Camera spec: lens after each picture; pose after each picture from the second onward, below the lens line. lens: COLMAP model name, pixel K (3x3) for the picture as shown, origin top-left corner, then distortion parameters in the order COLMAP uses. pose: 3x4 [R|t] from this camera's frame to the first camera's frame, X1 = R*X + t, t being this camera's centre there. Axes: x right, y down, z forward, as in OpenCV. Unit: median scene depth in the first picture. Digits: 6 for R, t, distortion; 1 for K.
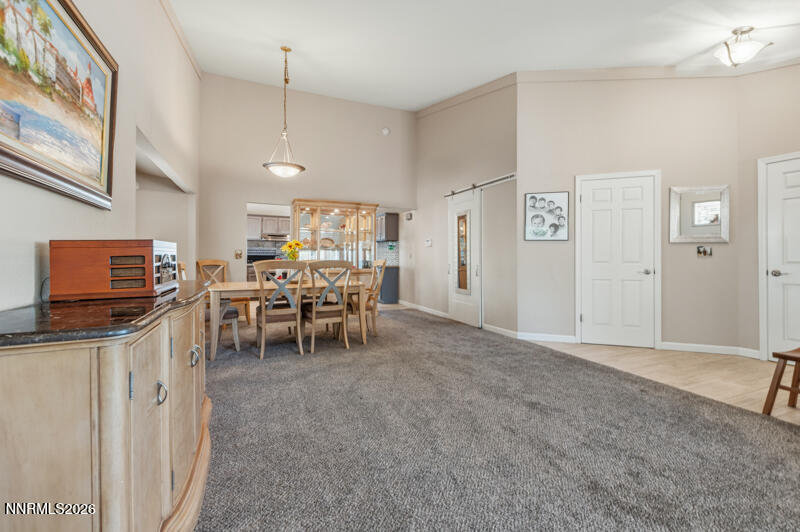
lens RADIAL K [[352.2, 0, 397.5], [0, 352.2, 260.0], [0, 0, 1]] dist [0.005131, -0.001492]
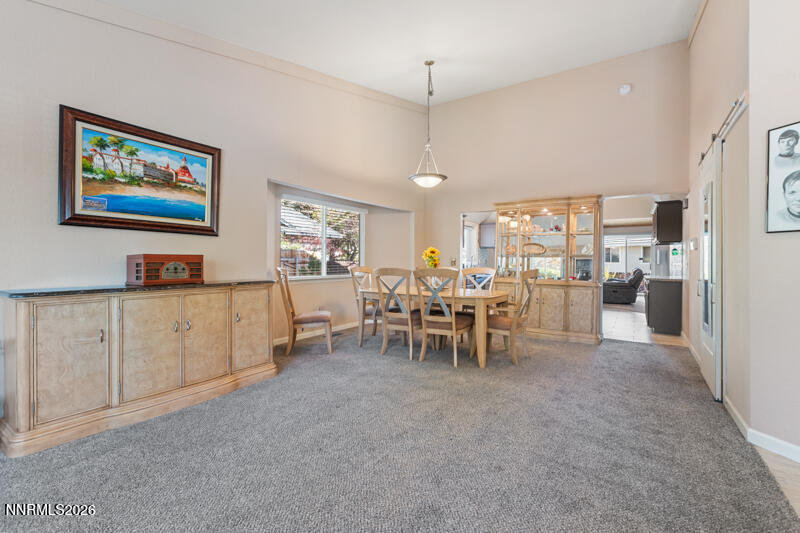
lens RADIAL K [[353.3, 0, 400.1], [0, 353.3, 265.3], [0, 0, 1]] dist [0.010216, -0.000038]
pose [[0.551118, 0.011039, -0.834355, 0.553081], [-0.015242, 0.999879, 0.003161, -0.009193], [0.834288, 0.010975, 0.551219, 0.396166]]
